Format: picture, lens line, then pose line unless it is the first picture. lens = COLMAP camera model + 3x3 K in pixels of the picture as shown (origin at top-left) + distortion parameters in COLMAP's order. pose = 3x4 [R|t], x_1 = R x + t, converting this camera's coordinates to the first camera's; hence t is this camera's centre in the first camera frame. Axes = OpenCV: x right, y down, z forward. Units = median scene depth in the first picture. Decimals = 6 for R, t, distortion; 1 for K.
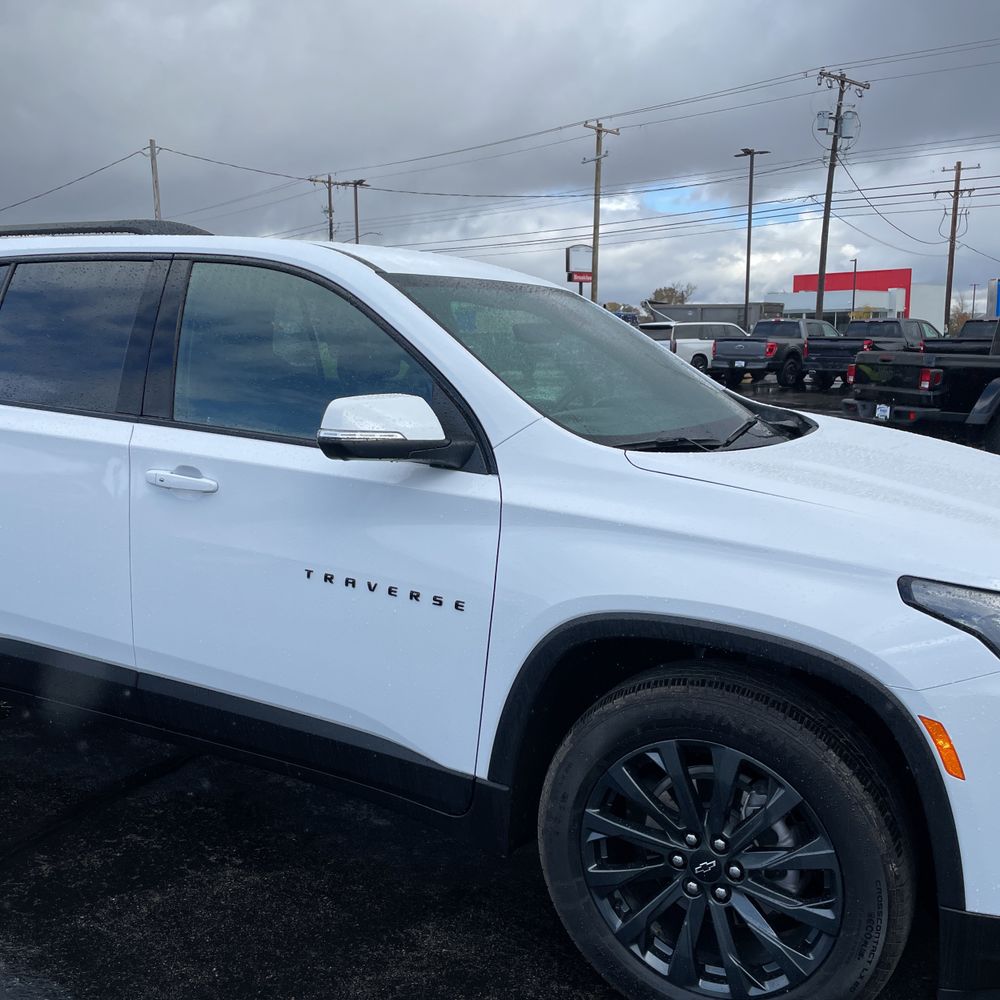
lens RADIAL K [[1009.4, 0, 500.4], [0, 1009.4, 484.6], [0, 0, 1]] dist [0.113670, -0.159977]
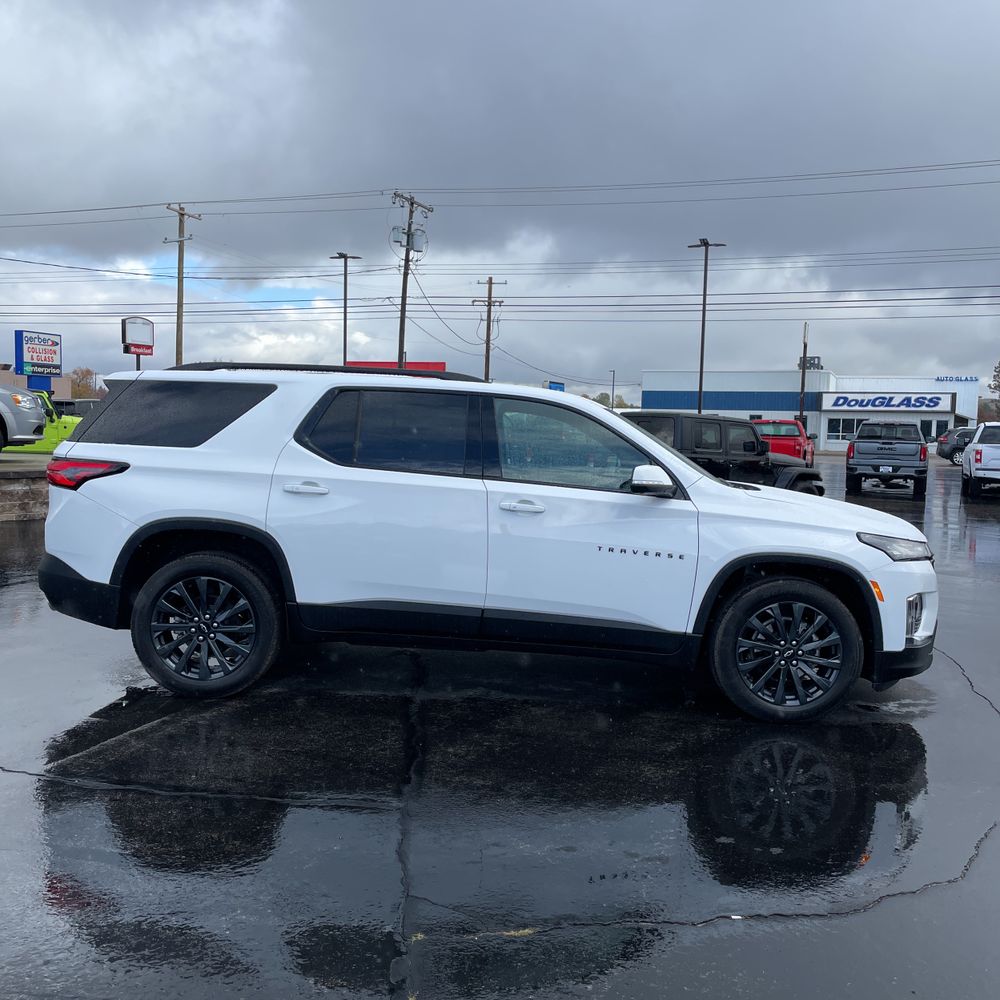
lens RADIAL K [[1009.4, 0, 500.4], [0, 1009.4, 484.6], [0, 0, 1]] dist [0.113670, -0.159977]
pose [[0.899526, 0.000083, 0.436867, -1.158793], [0.032693, 0.997183, -0.067507, 0.080357], [-0.435641, 0.075007, 0.896990, -0.733048]]
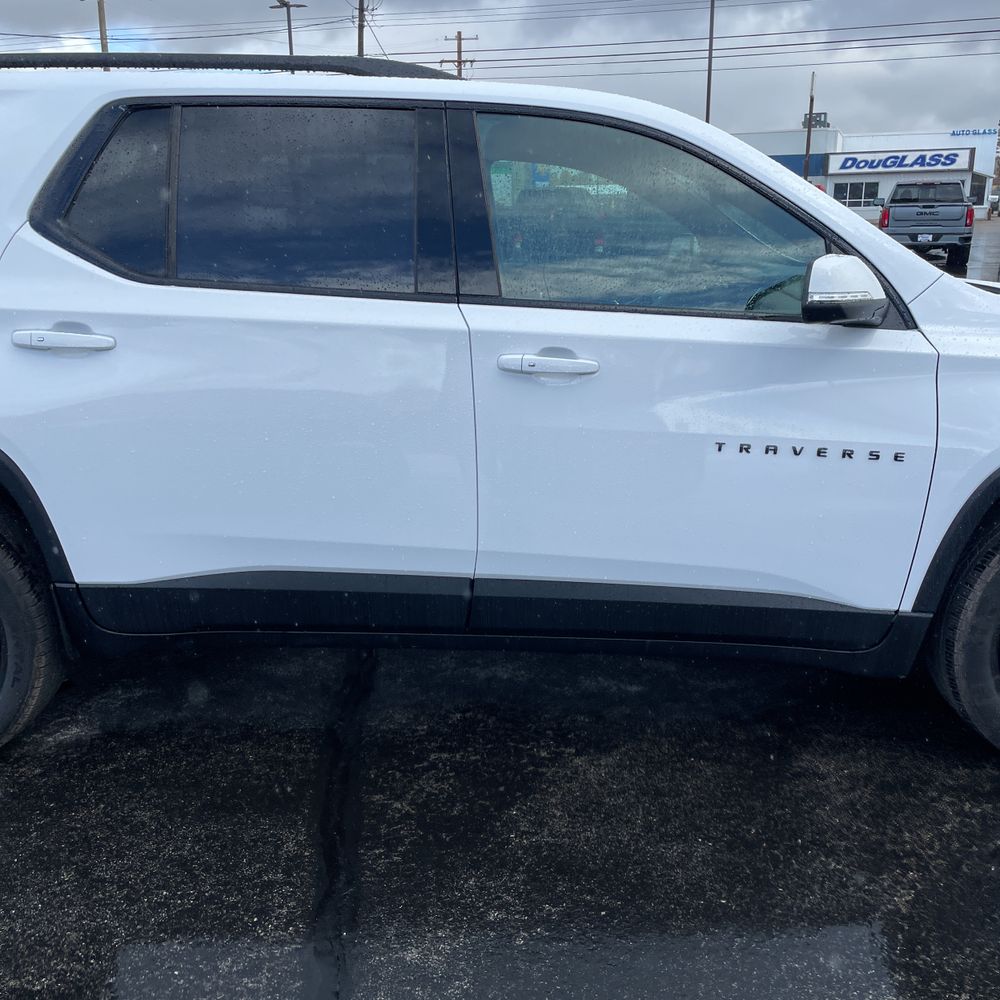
lens RADIAL K [[1009.4, 0, 500.4], [0, 1009.4, 484.6], [0, 0, 1]] dist [0.113670, -0.159977]
pose [[0.890028, -0.126964, 0.437871, -0.722549], [0.071909, 0.987512, 0.140174, -0.025709], [-0.450200, -0.093272, 0.888043, 0.194012]]
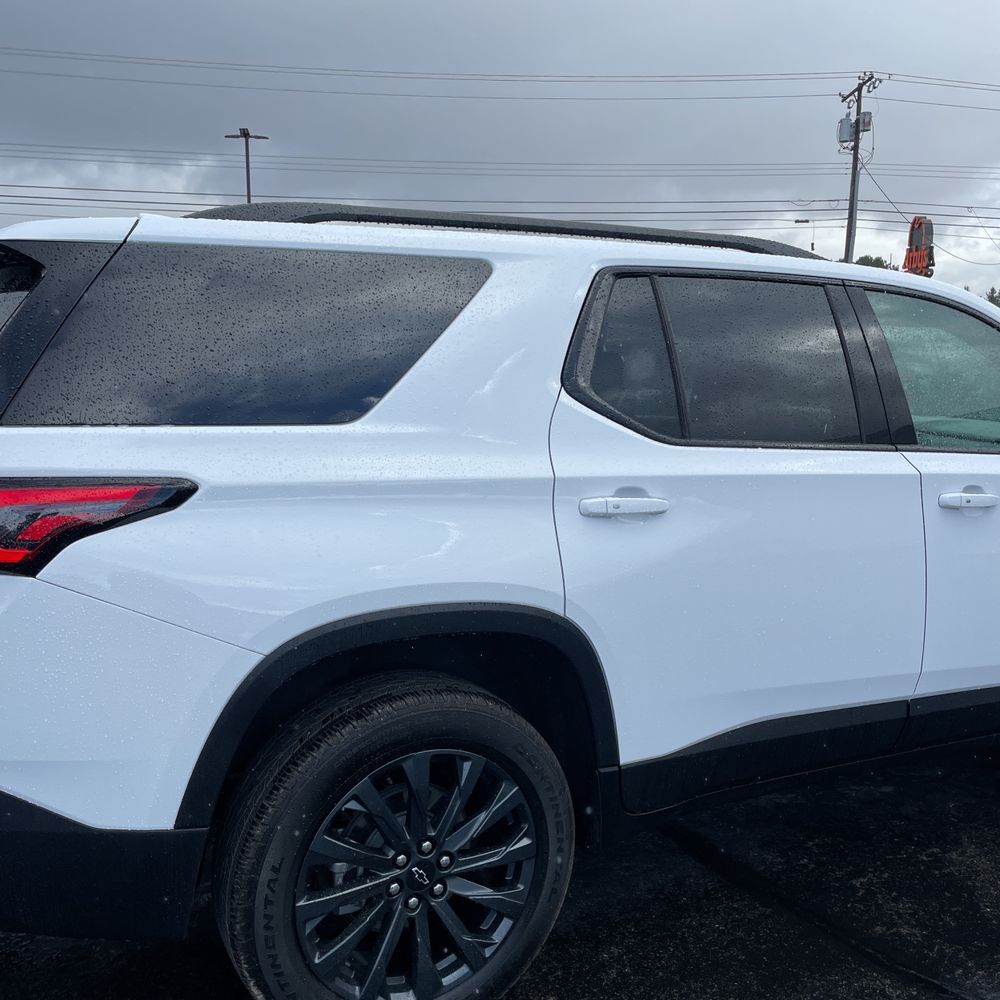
lens RADIAL K [[1009.4, 0, 500.4], [0, 1009.4, 484.6], [0, 0, 1]] dist [0.113670, -0.159977]
pose [[0.566856, -0.105247, 0.817067, -1.383085], [0.109831, 0.992607, 0.051661, -0.121695], [-0.816463, 0.060455, 0.574224, 0.744001]]
